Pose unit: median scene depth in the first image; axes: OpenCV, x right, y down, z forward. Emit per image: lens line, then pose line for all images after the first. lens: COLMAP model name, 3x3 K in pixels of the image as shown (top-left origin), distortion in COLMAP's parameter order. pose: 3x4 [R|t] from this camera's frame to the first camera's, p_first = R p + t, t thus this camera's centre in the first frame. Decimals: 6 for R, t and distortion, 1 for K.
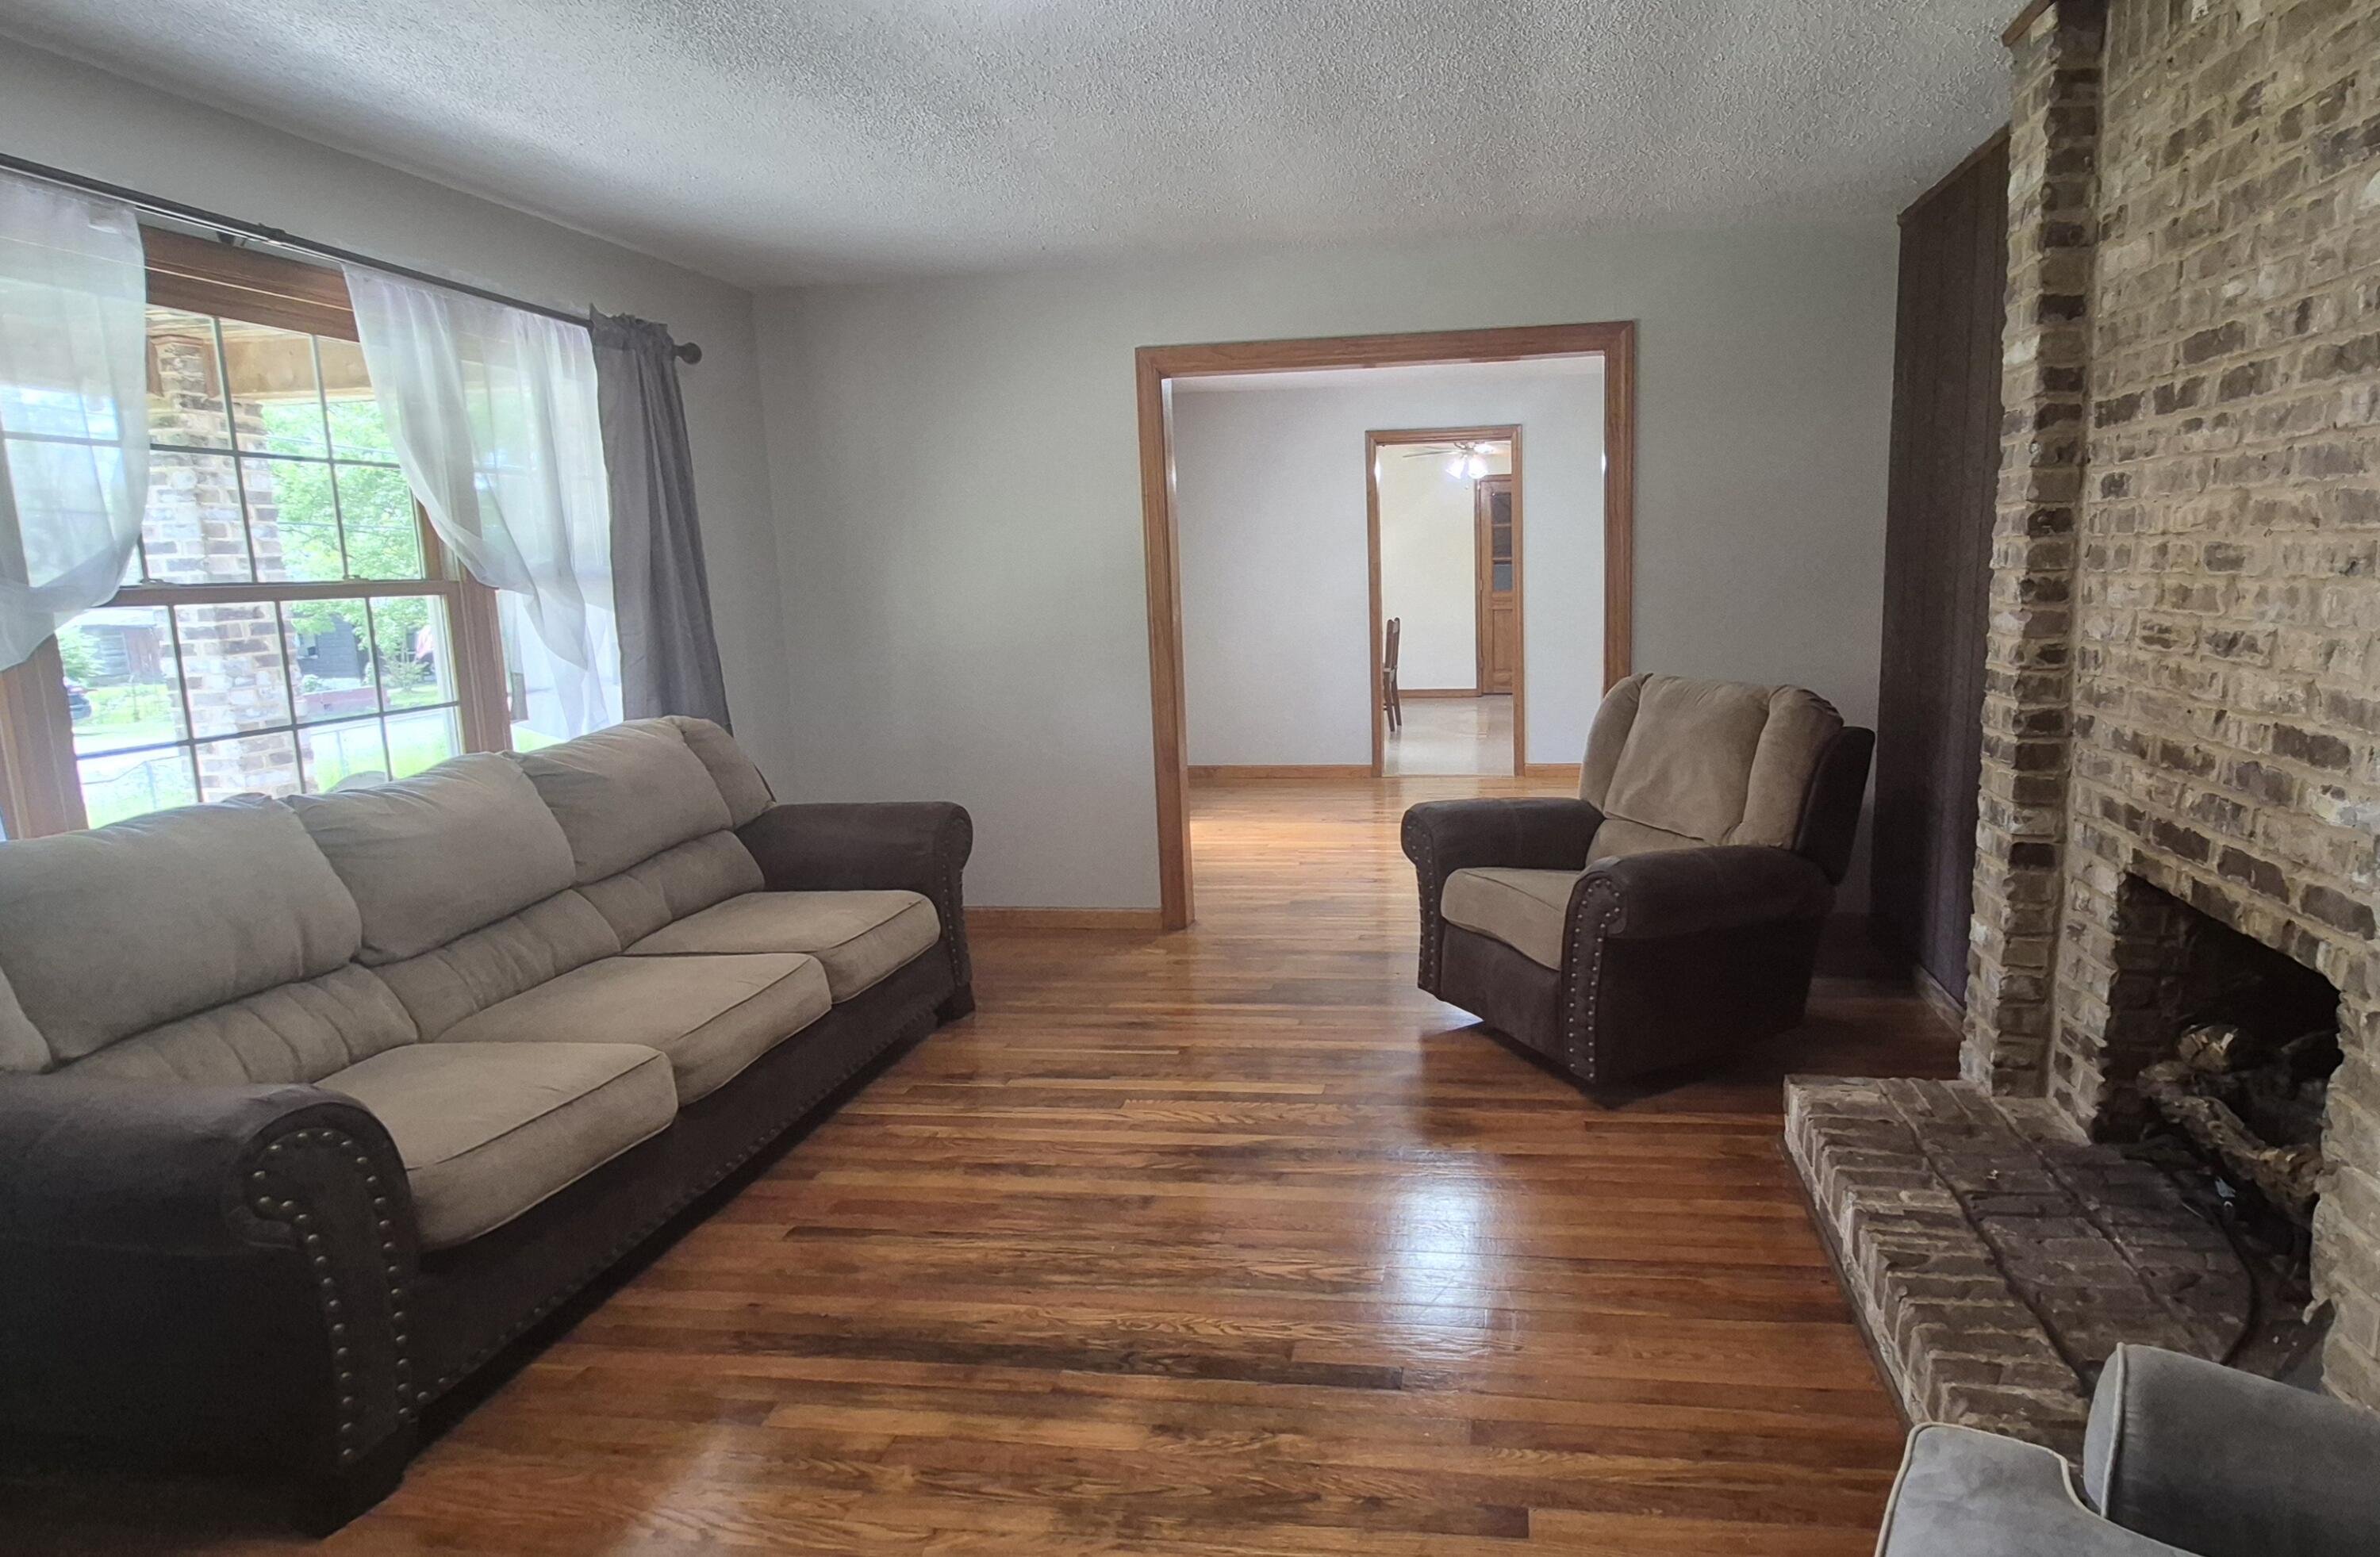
lens RADIAL K [[1210.5, 0, 1368.4], [0, 1210.5, 749.6], [0, 0, 1]] dist [0.000979, -0.003505]
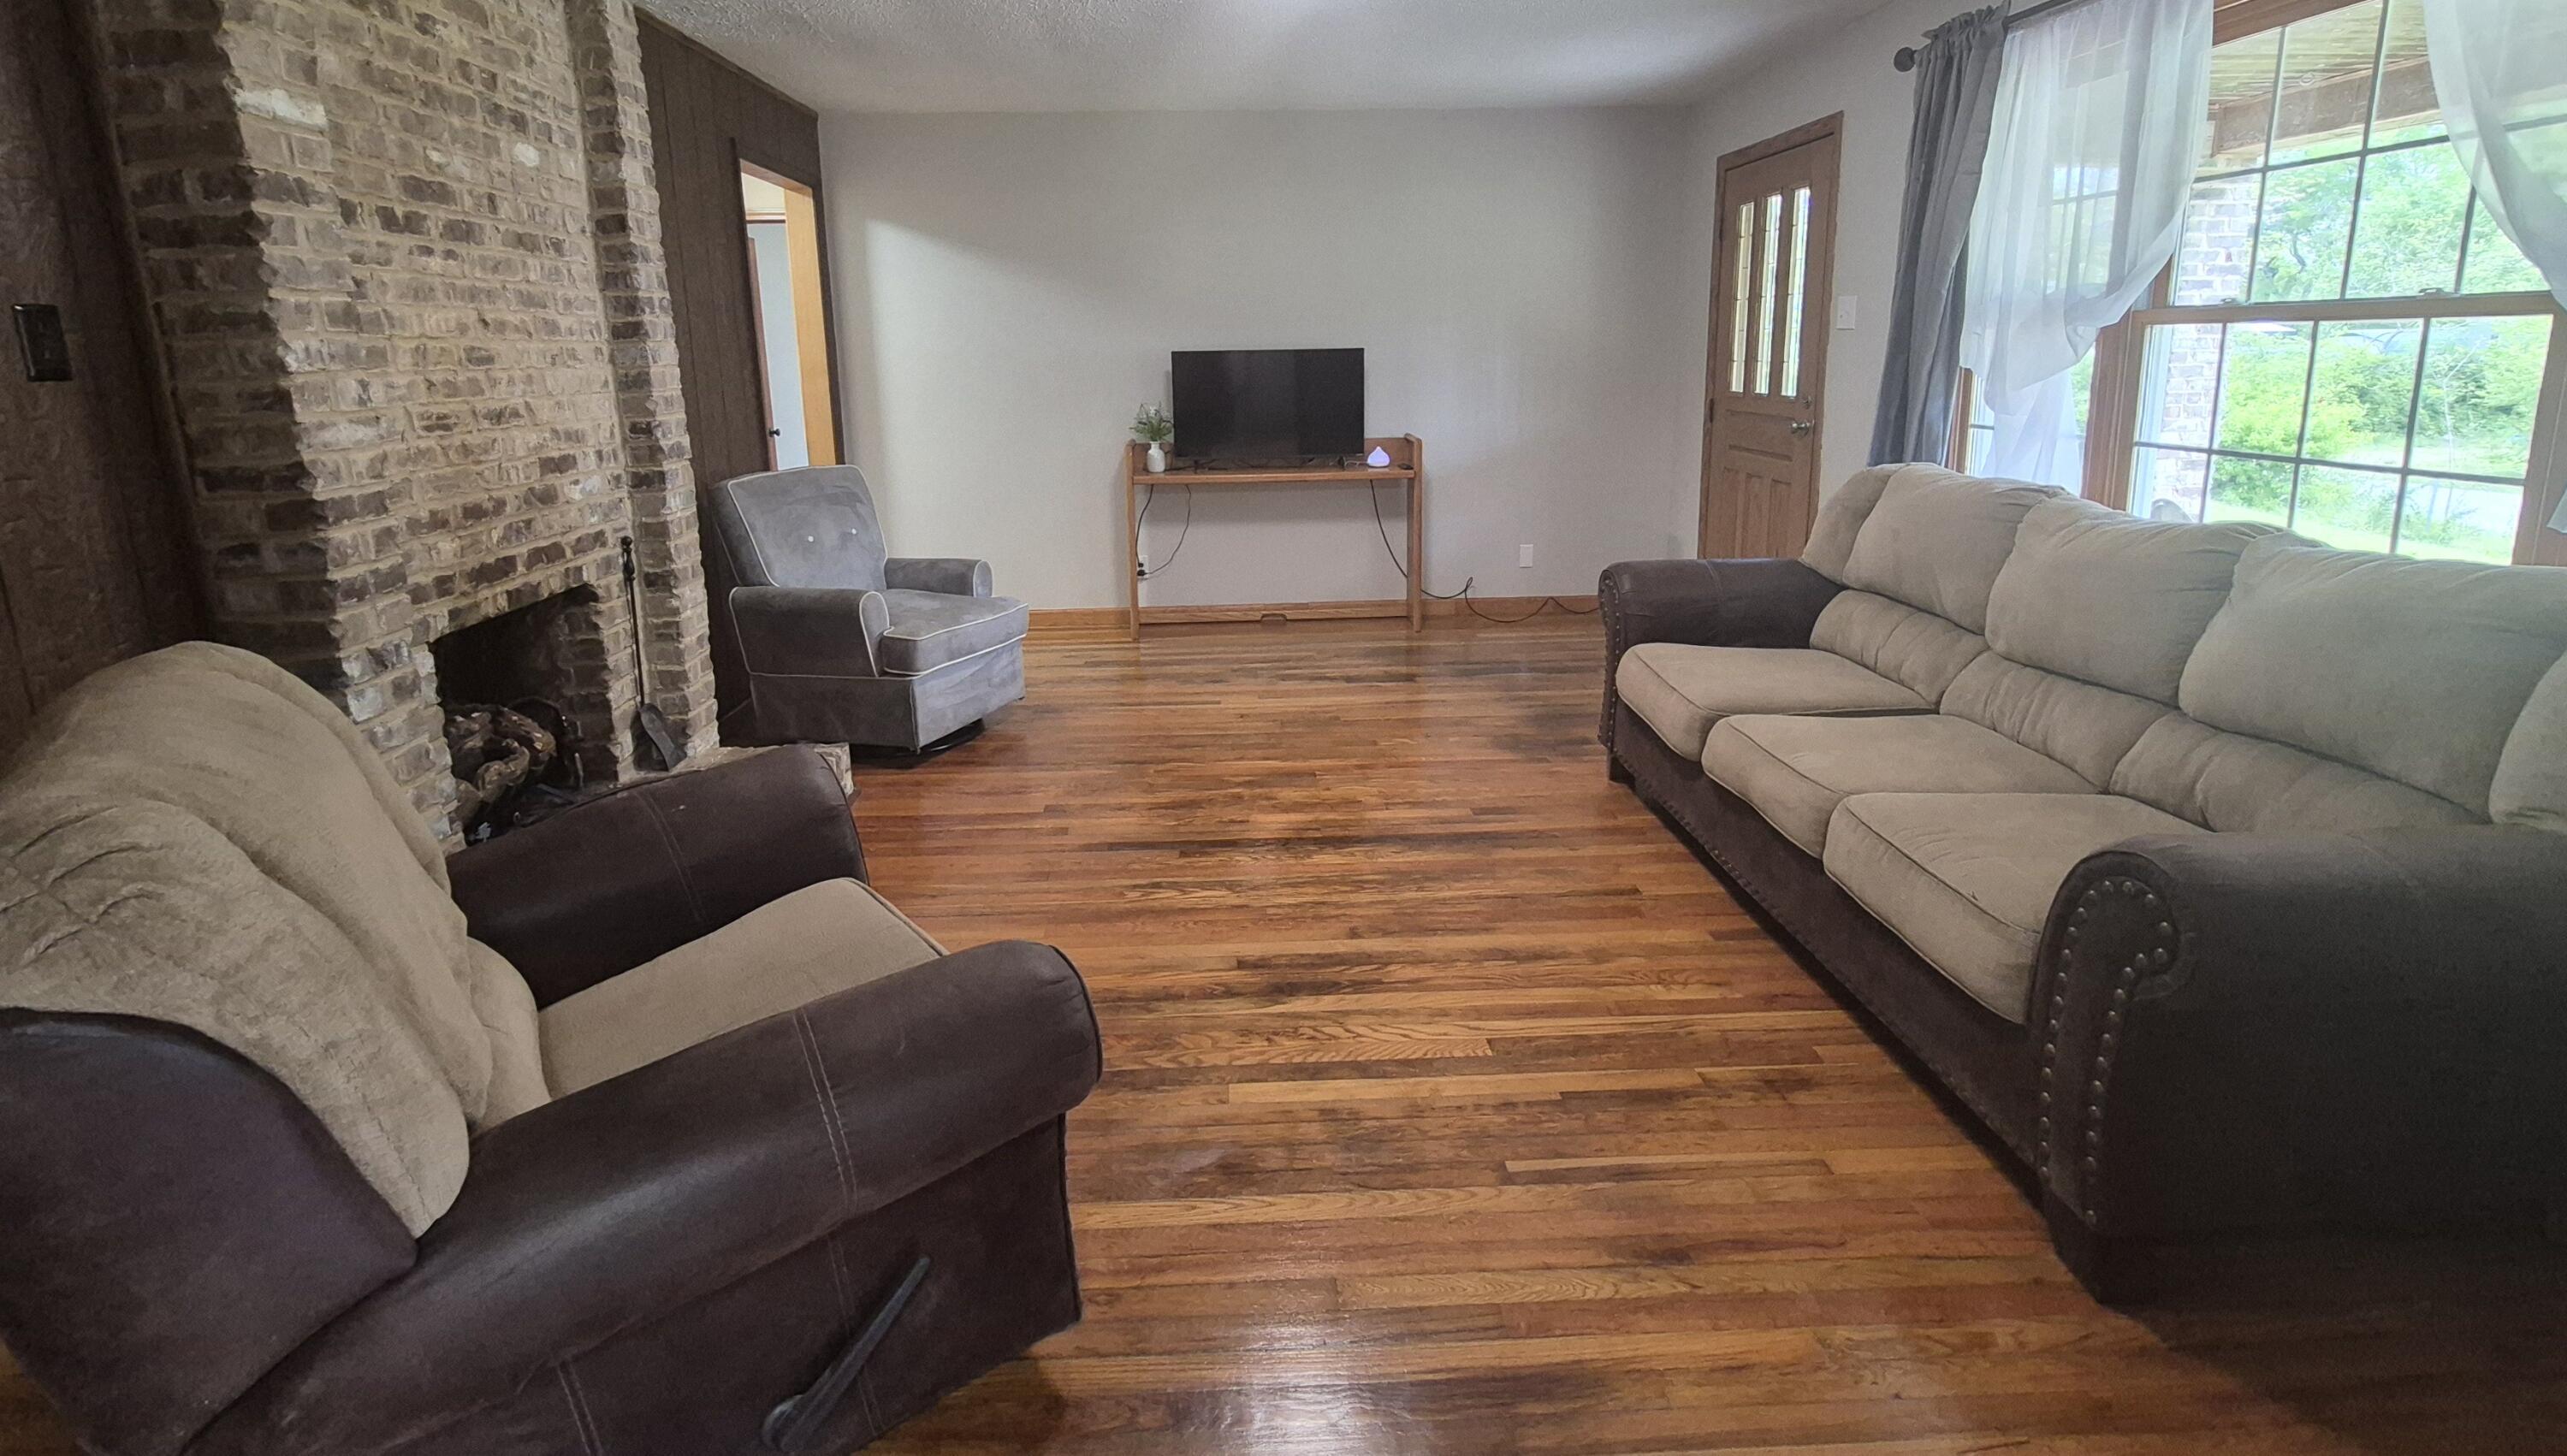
lens RADIAL K [[1187.1, 0, 1247.1], [0, 1187.1, 581.4], [0, 0, 1]] dist [-0.001893, -0.000518]
pose [[-0.987018, 0.074574, -0.142250, 0.038859], [0.021093, 0.938188, 0.345484, -0.324834], [0.159221, 0.337998, -0.927581, 2.197138]]
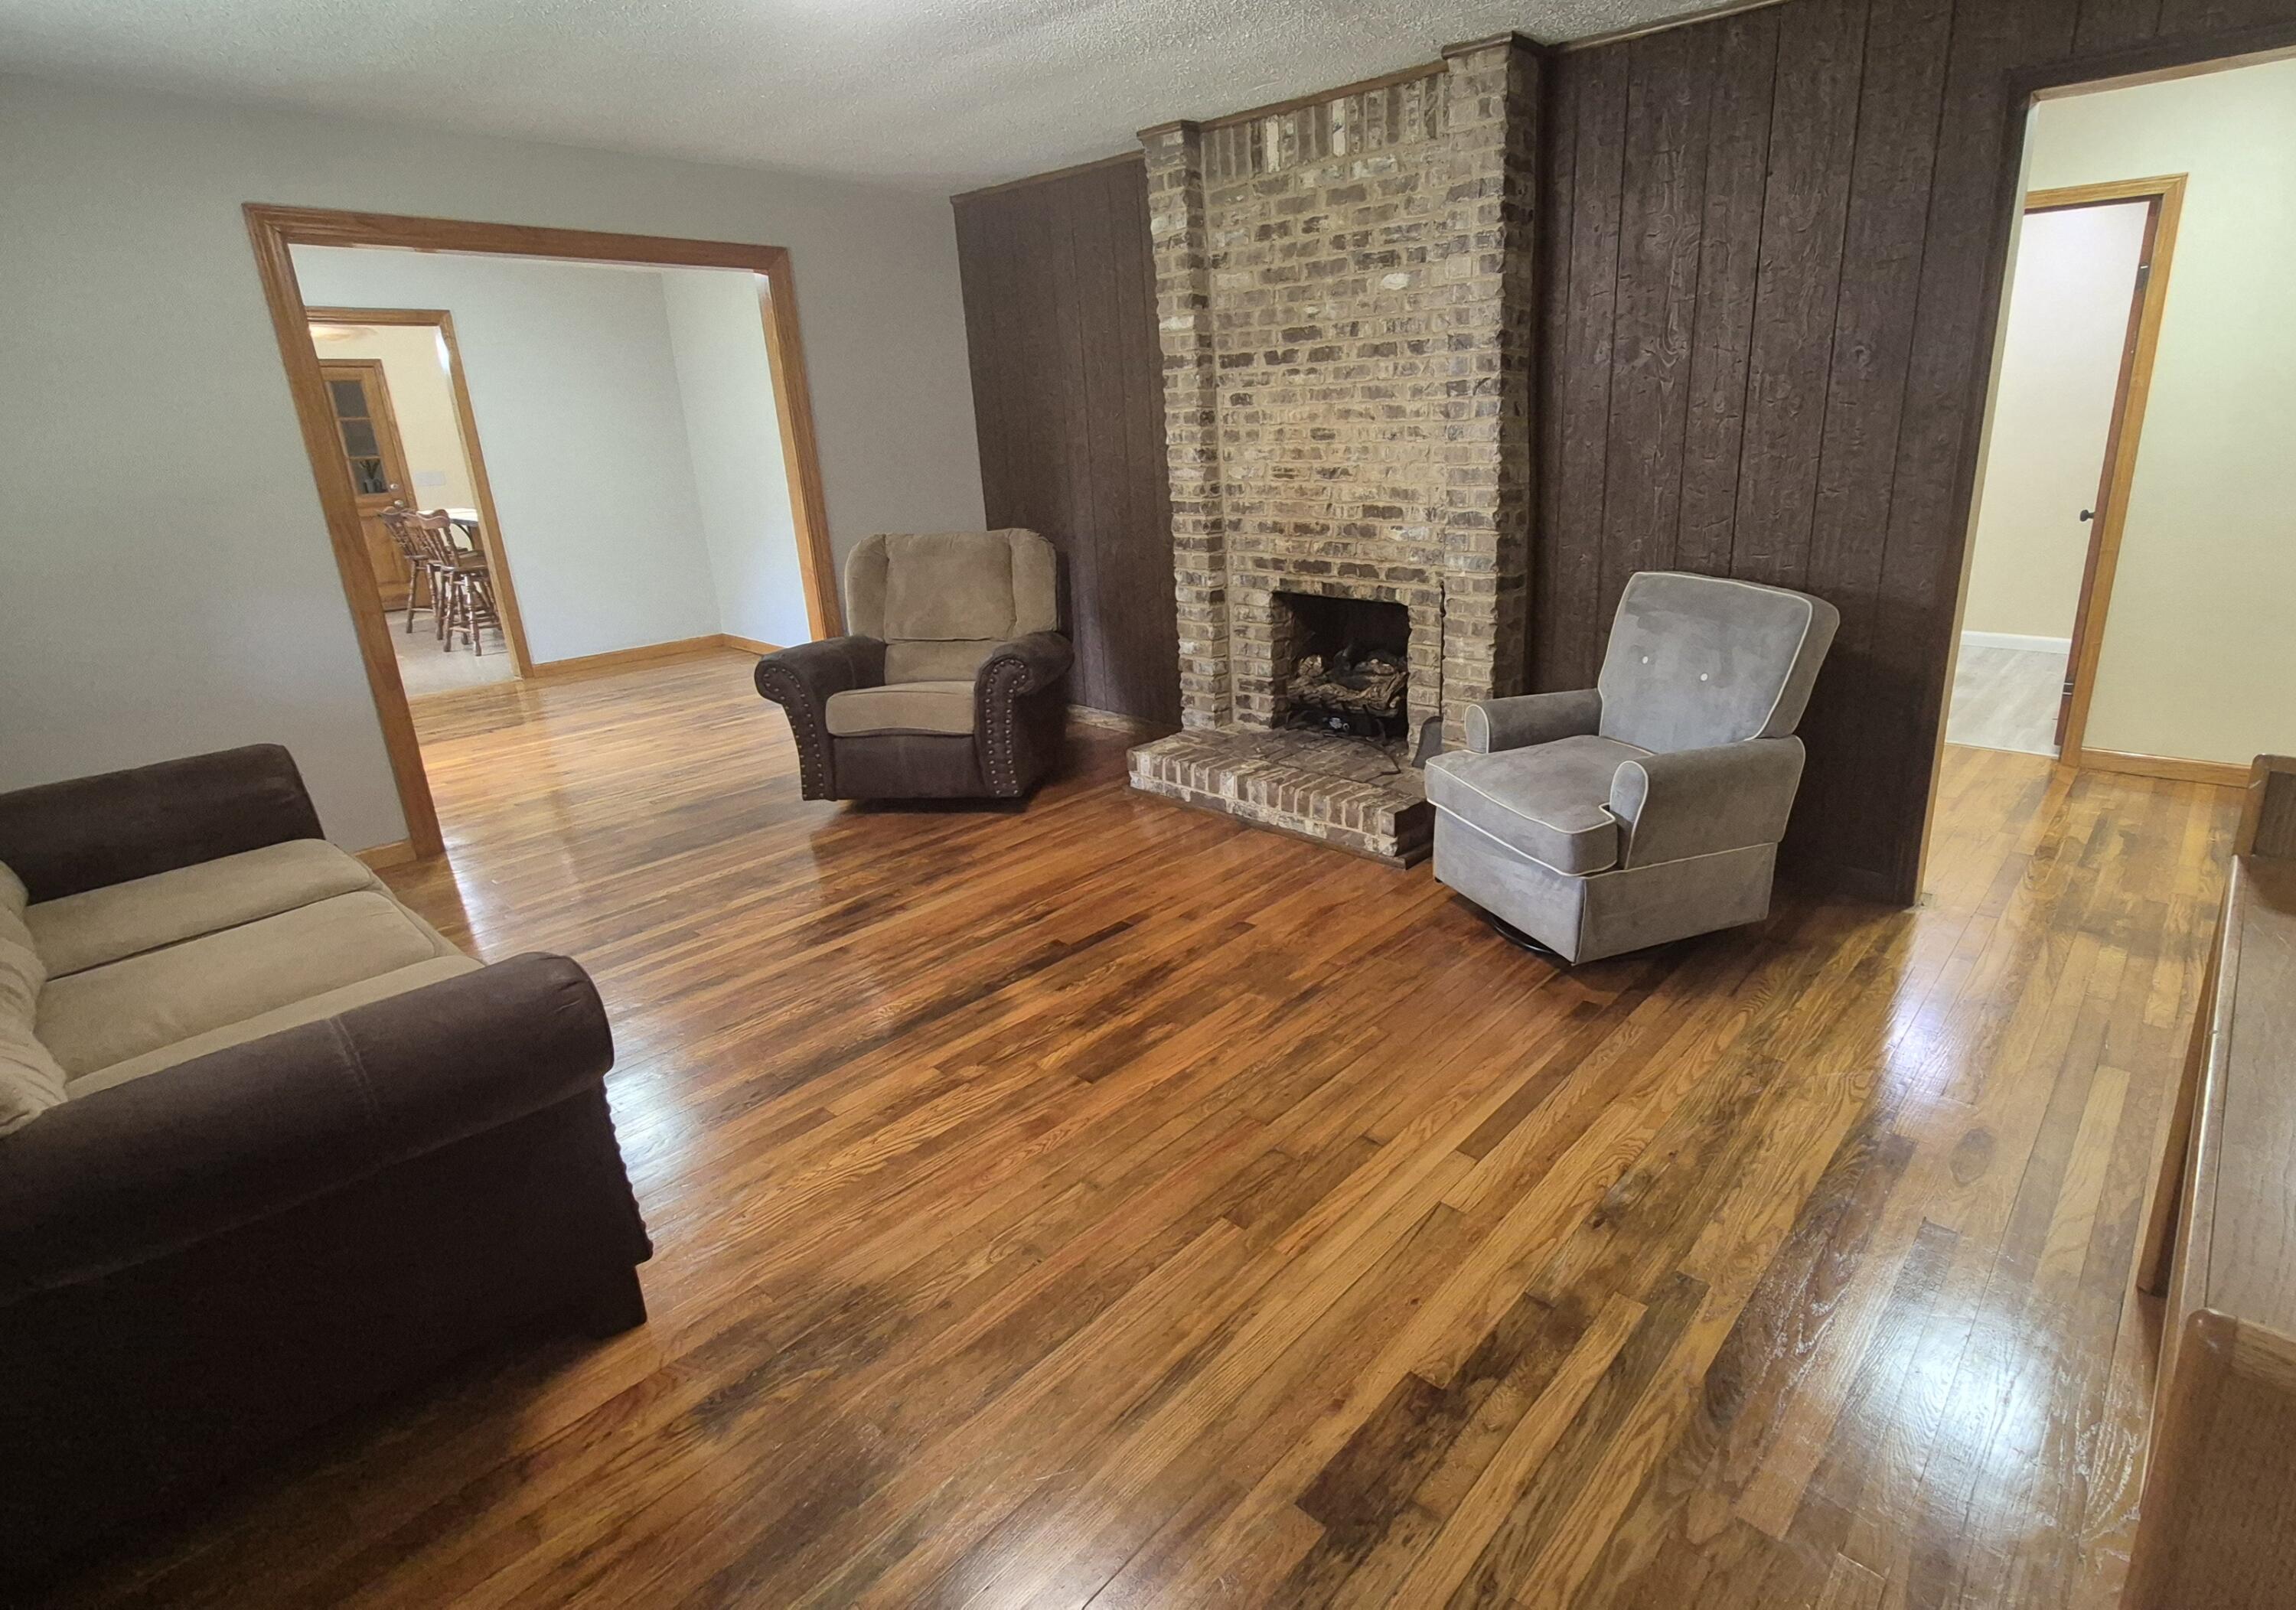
lens RADIAL K [[1133.0, 0, 1253.9], [0, 1133.0, 742.6], [0, 0, 1]] dist [0.023894, 0.000328]
pose [[0.561683, -0.227677, 0.795409, -1.025920], [0.151969, 0.973425, 0.171319, 0.015858], [-0.813276, 0.024650, 0.581356, -0.092924]]
